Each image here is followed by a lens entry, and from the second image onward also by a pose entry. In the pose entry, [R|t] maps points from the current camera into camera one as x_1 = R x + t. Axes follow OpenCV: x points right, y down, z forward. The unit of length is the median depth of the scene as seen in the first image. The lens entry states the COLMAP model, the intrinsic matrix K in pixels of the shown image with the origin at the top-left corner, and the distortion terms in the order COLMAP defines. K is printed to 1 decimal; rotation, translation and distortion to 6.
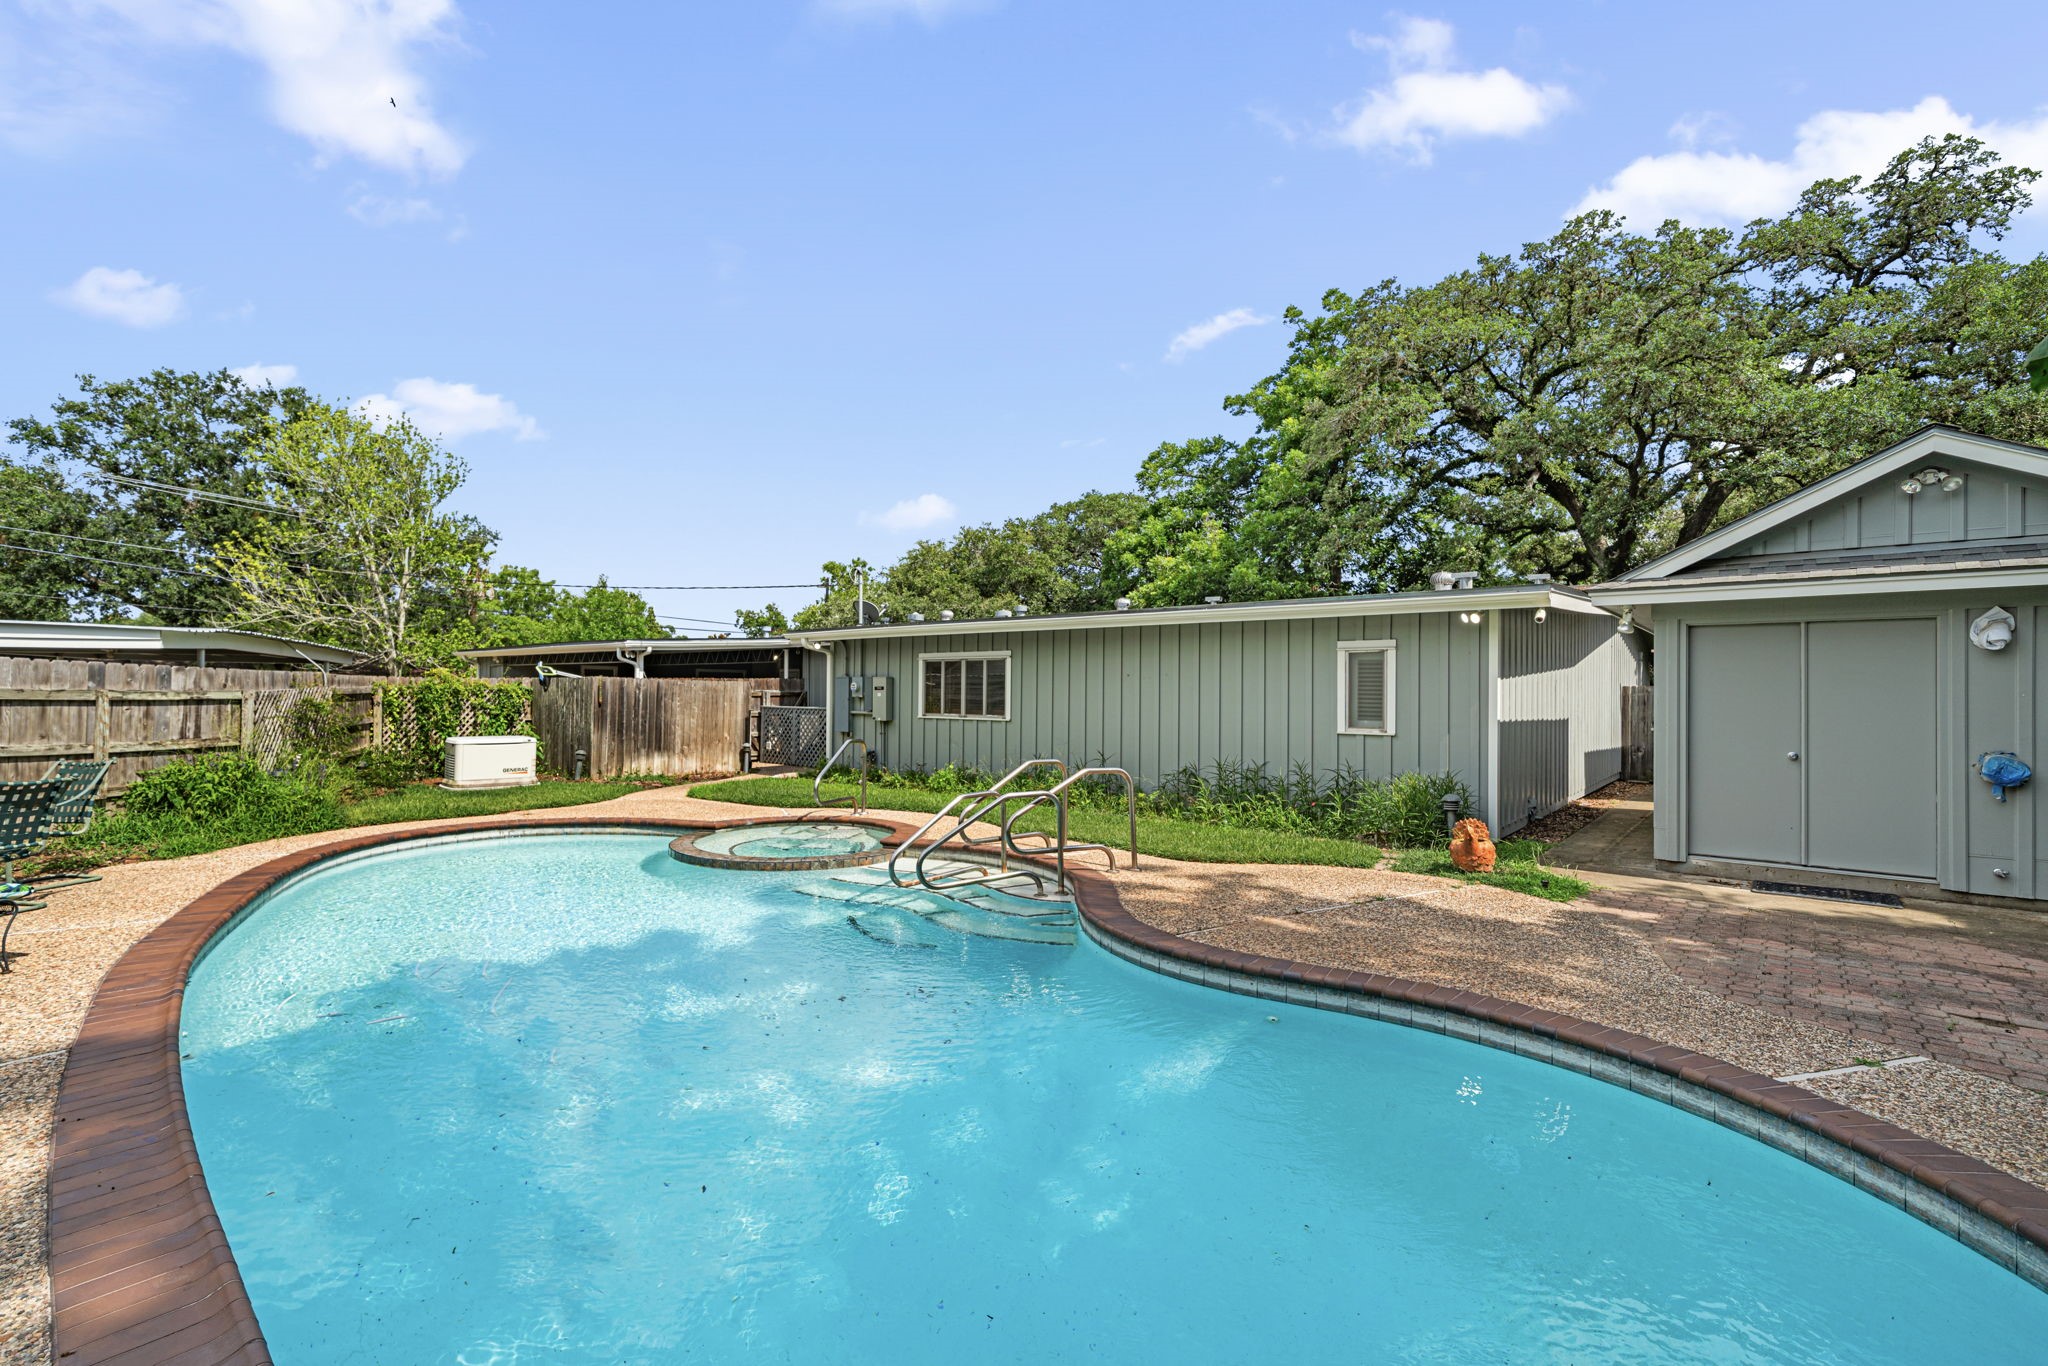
lens RADIAL K [[788.7, 0, 1022.8], [0, 788.7, 691.3], [0, 0, 1]] dist [0.000542, -0.000022]
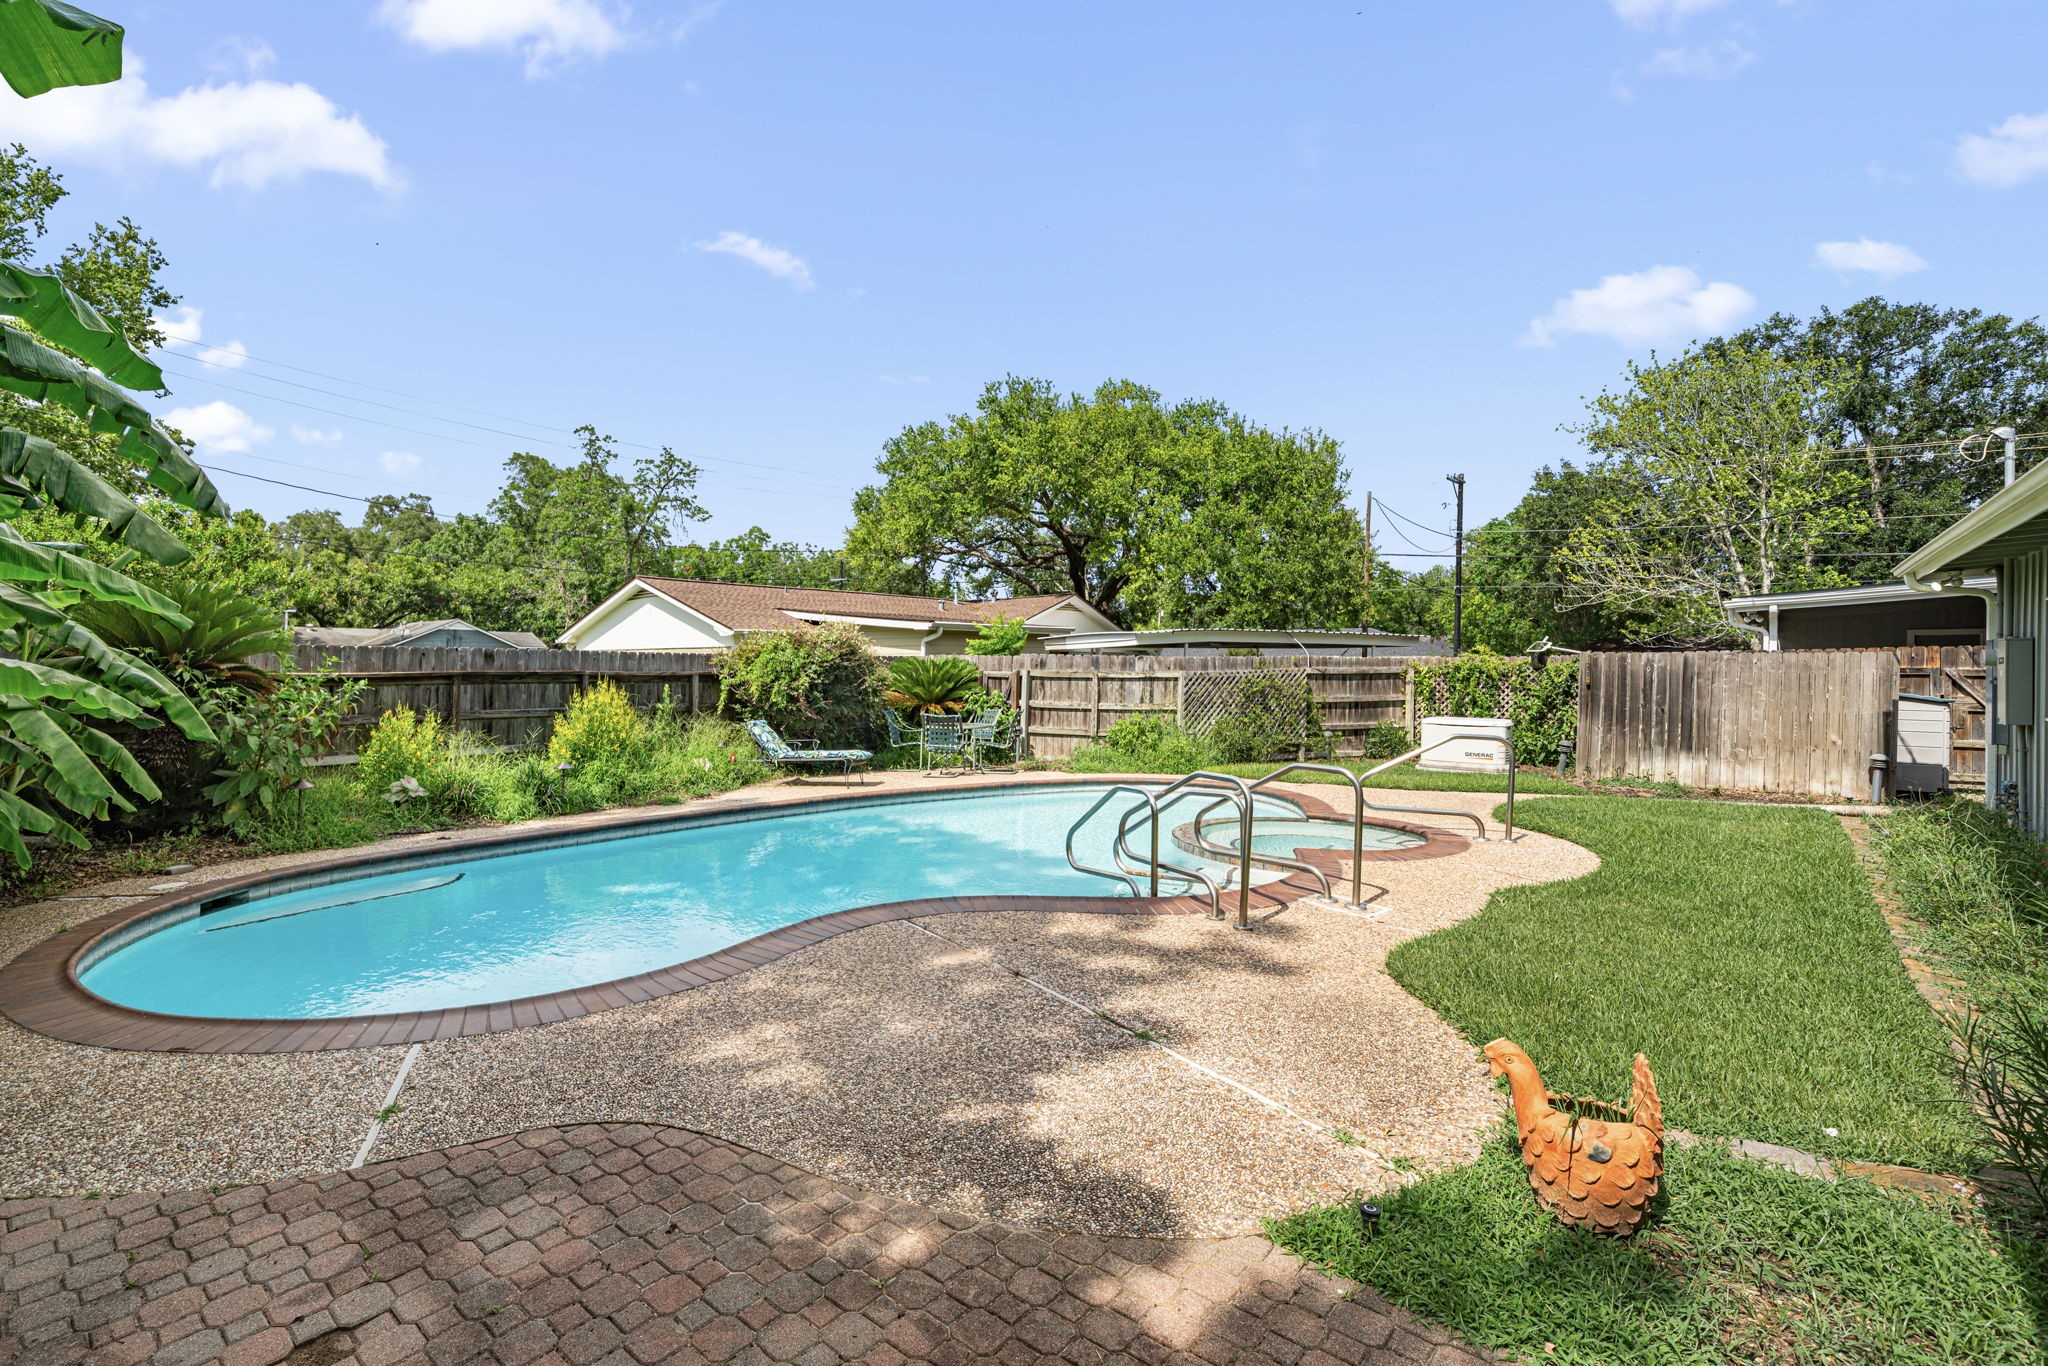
lens RADIAL K [[1032.3, 0, 1023.7], [0, 1032.3, 662.6], [0, 0, 1]] dist [-0.003440, -0.000259]
pose [[0.029152, -0.011130, -0.999513, 0.573849], [0.004369, 0.999930, -0.011008, 0.001441], [0.999565, -0.004046, 0.029198, 0.430442]]
